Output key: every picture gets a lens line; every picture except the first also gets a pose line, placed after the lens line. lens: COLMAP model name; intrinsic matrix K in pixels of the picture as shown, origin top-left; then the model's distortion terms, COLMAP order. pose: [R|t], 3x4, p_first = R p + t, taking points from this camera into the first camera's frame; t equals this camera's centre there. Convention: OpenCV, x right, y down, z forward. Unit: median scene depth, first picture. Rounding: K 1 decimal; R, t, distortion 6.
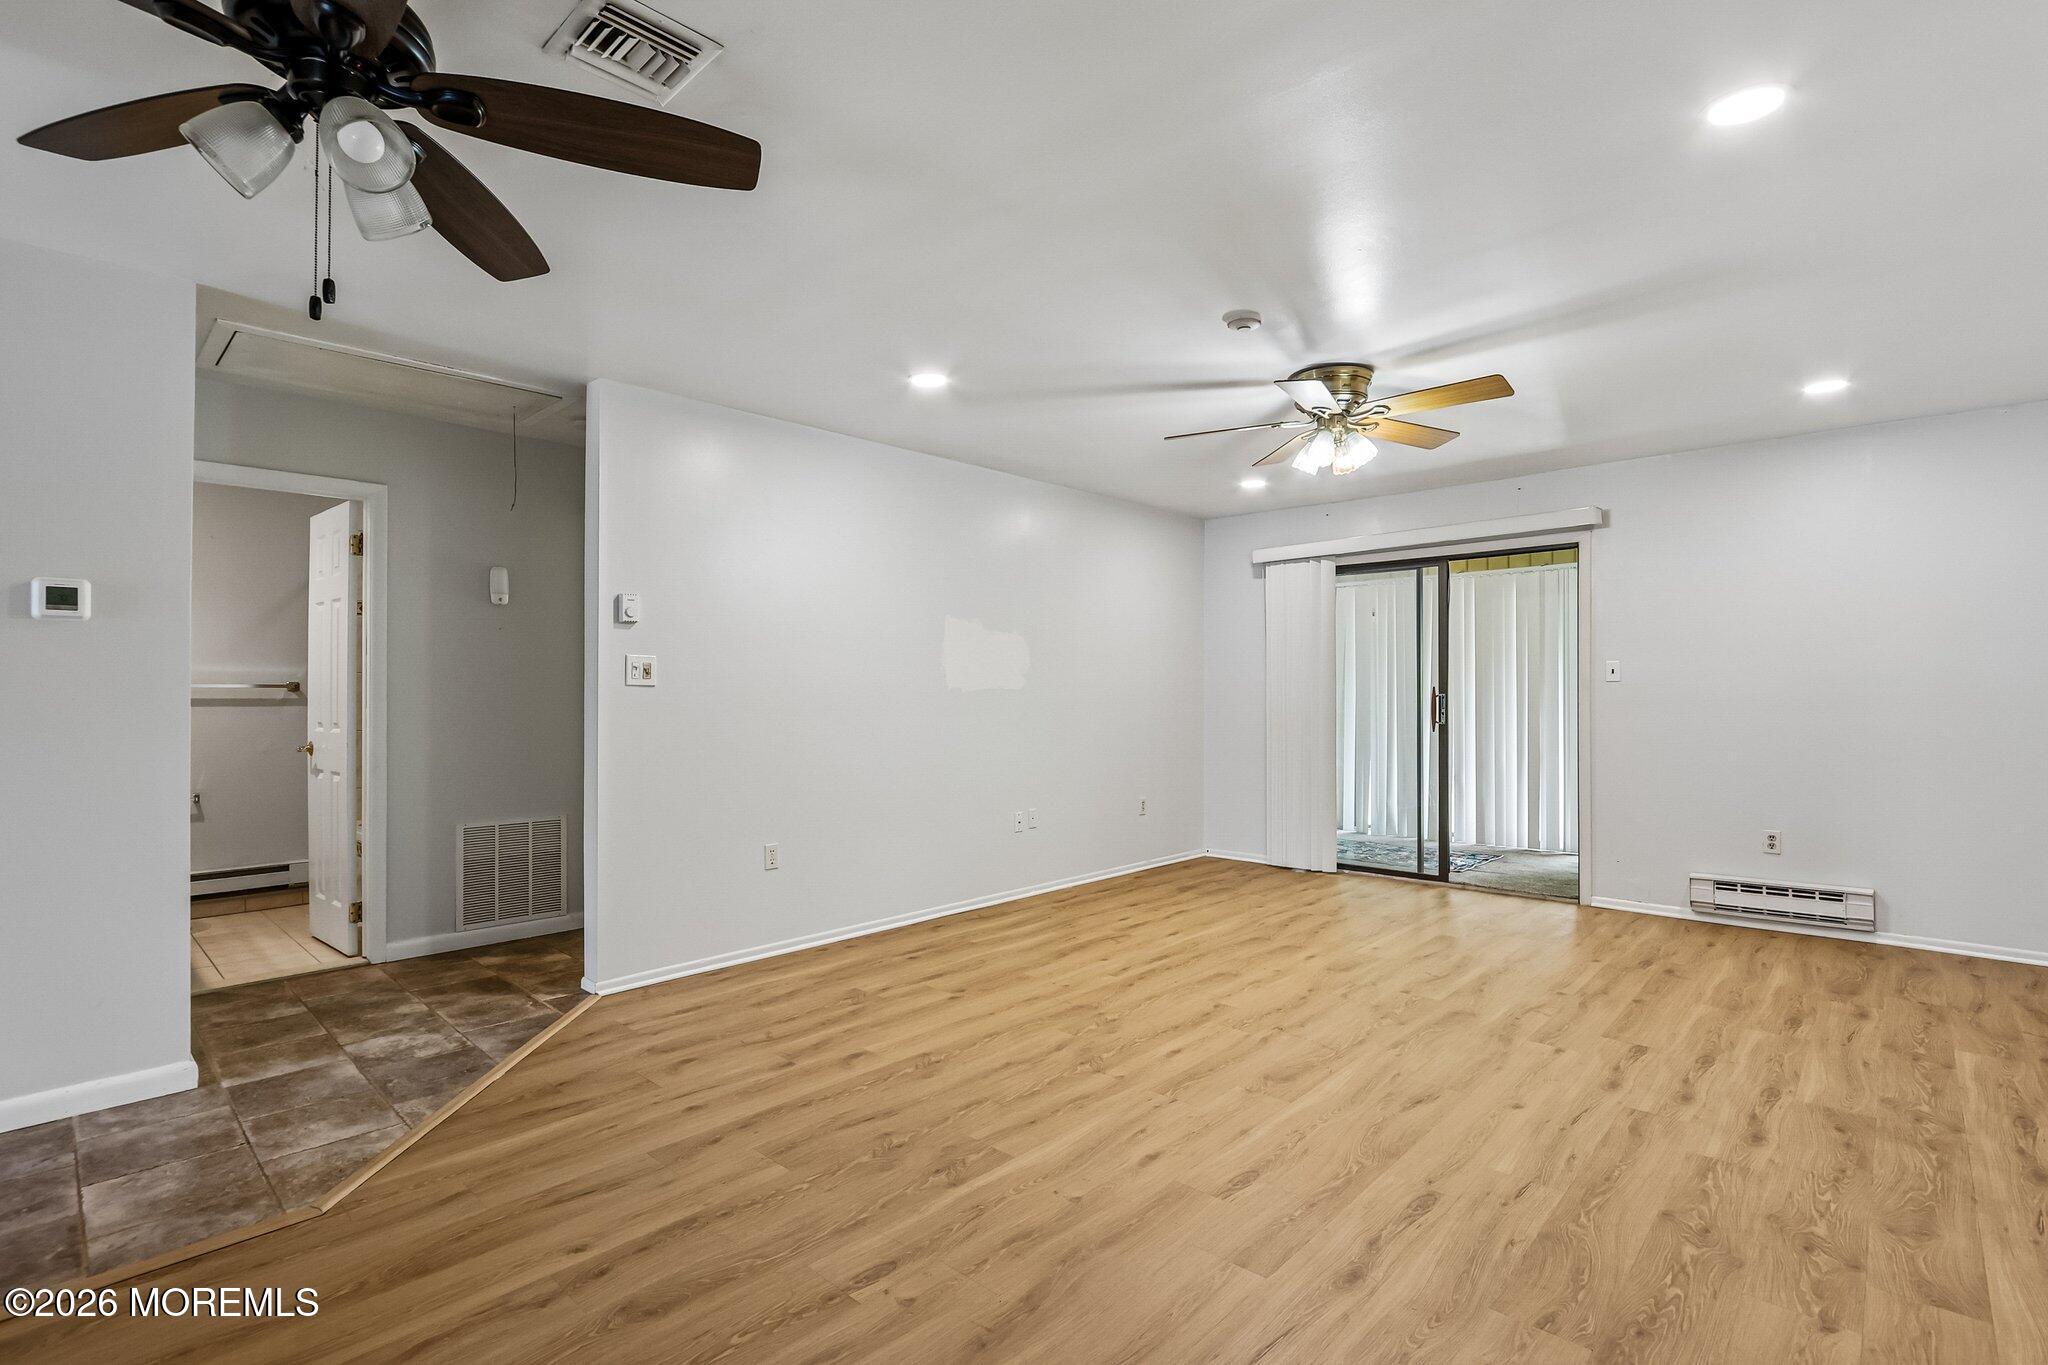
lens RADIAL K [[952.3, 0, 1007.6], [0, 952.3, 681.8], [0, 0, 1]] dist [-0.018007, 0.000526]
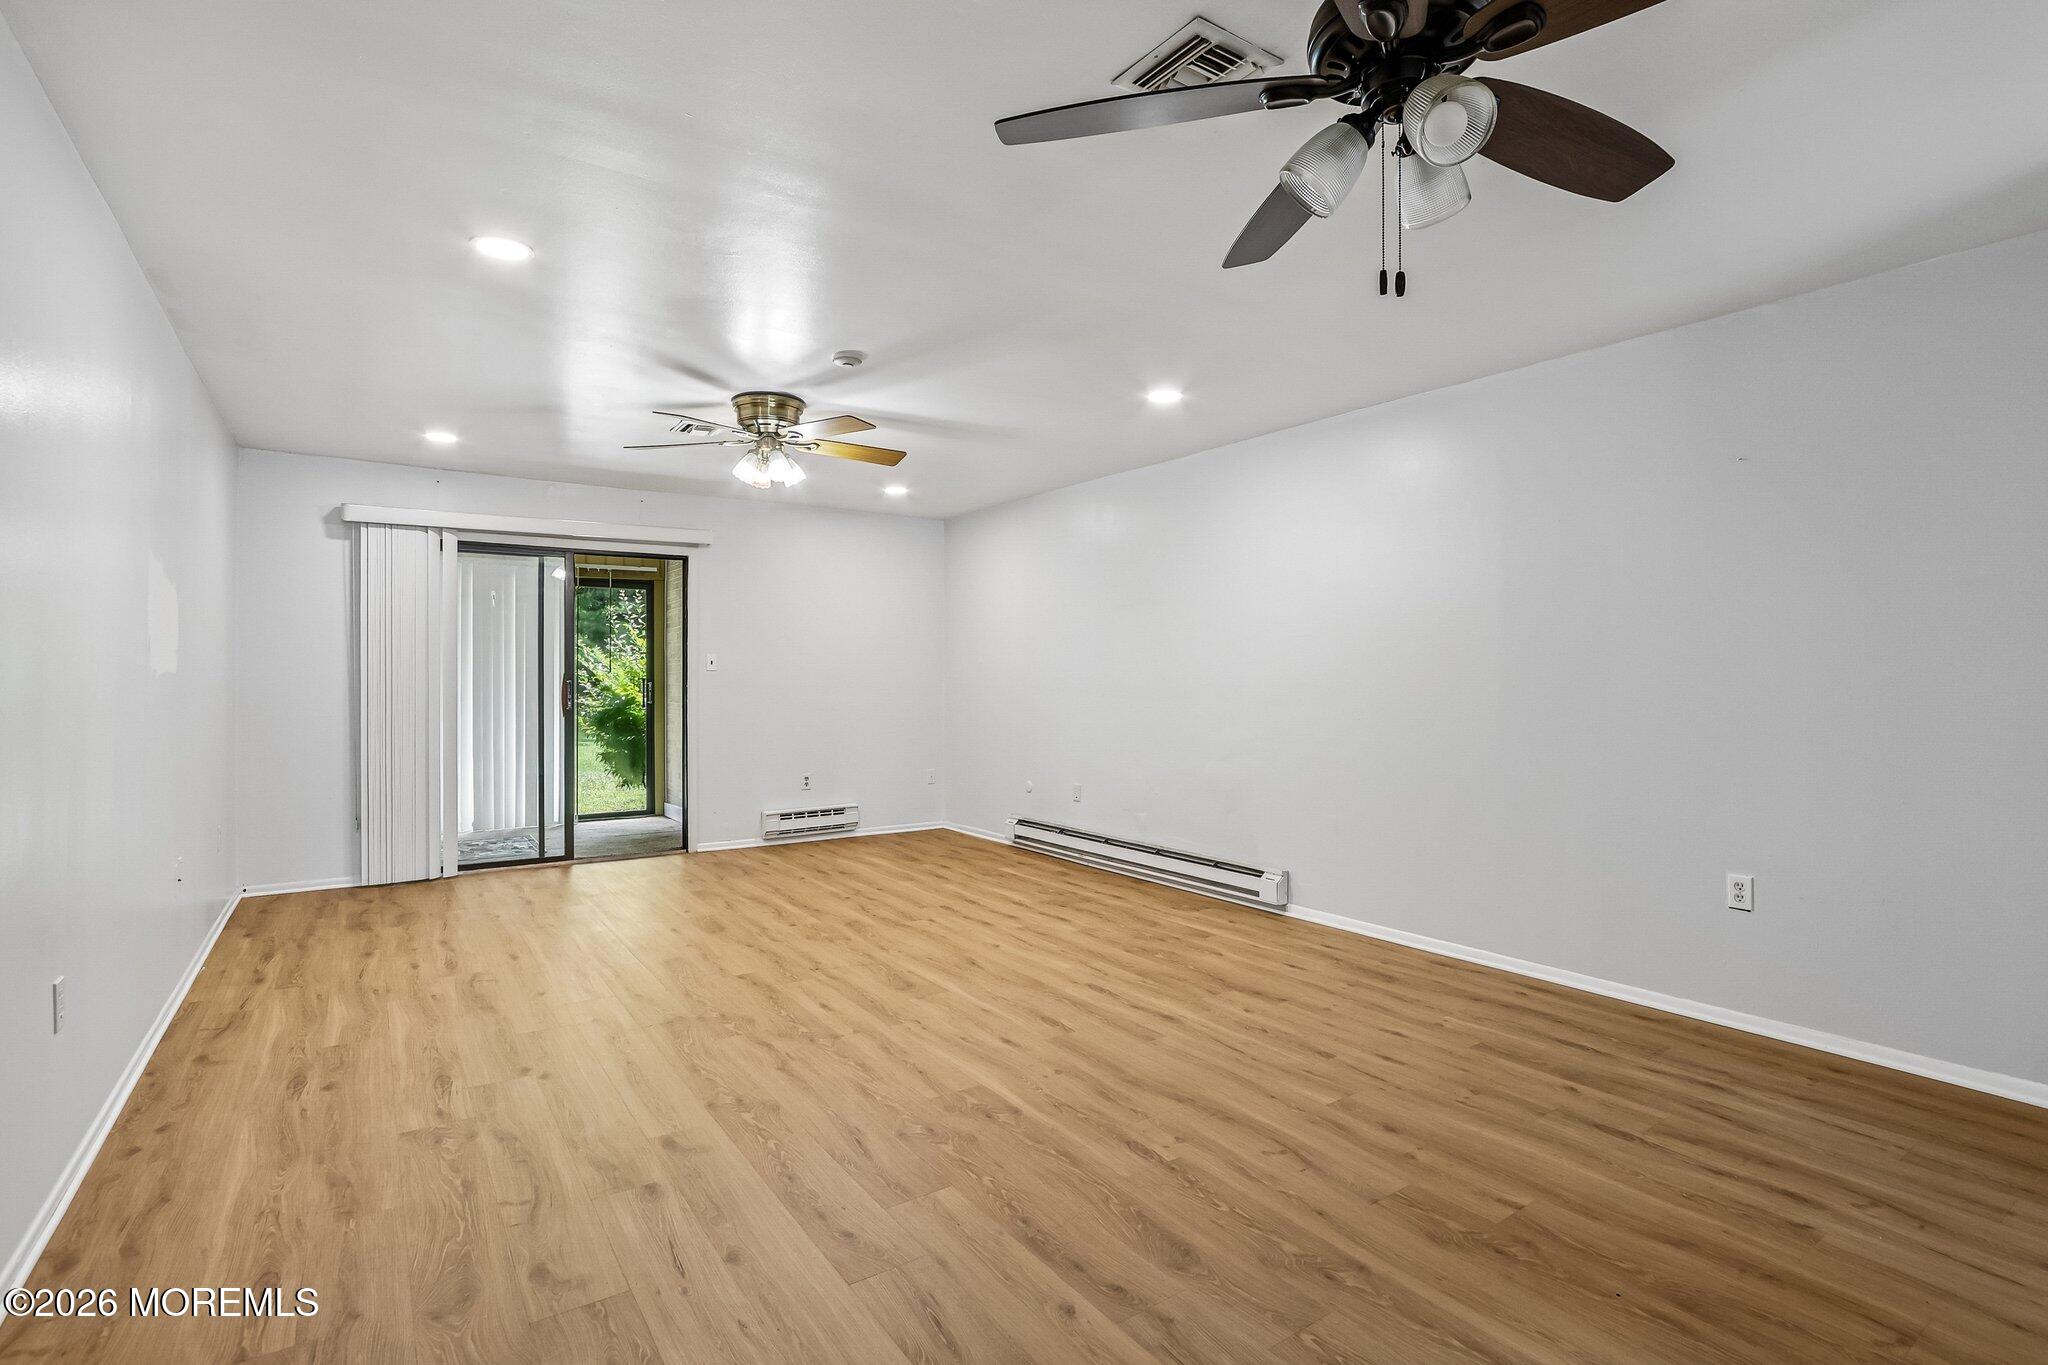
lens RADIAL K [[952.3, 0, 1010.9], [0, 952.3, 675.9], [0, 0, 1]] dist [-0.018007, 0.000526]
pose [[0.218128, 0.004061, 0.975912, -0.781701], [-0.010677, 0.999941, -0.001775, 0.007052], [-0.975862, -0.010032, 0.218158, 0.509913]]
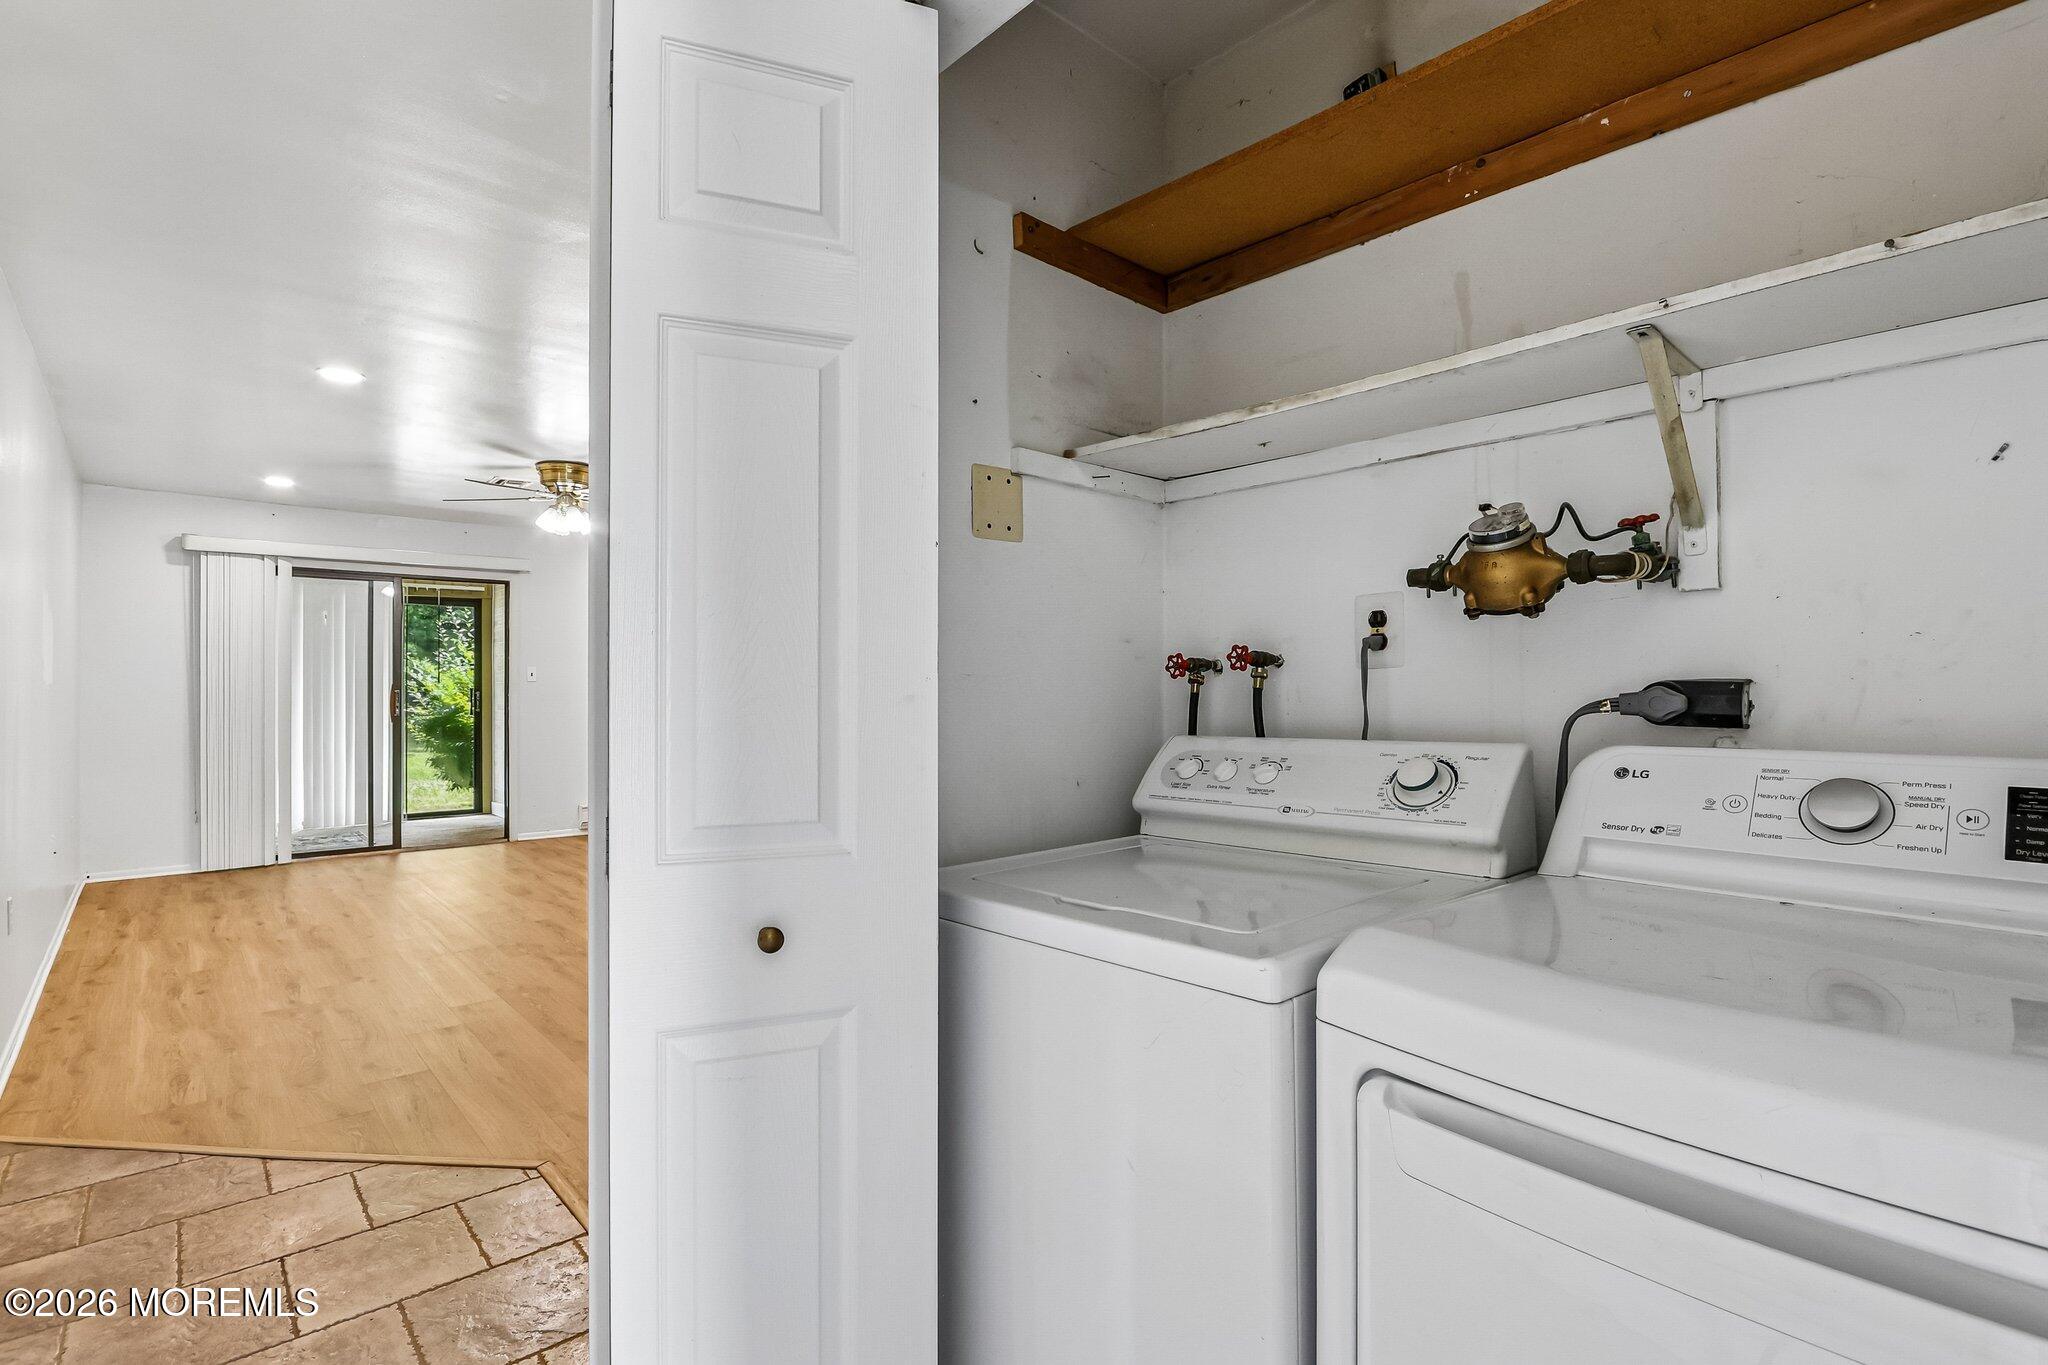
lens RADIAL K [[952.3, 0, 1007.7], [0, 952.3, 682.4], [0, 0, 1]] dist [-0.018007, 0.000526]
pose [[0.086281, 0.007836, 0.996240, -1.119150], [-0.010458, 0.999921, -0.006959, 0.004834], [-0.996216, -0.009818, 0.086356, 0.238434]]
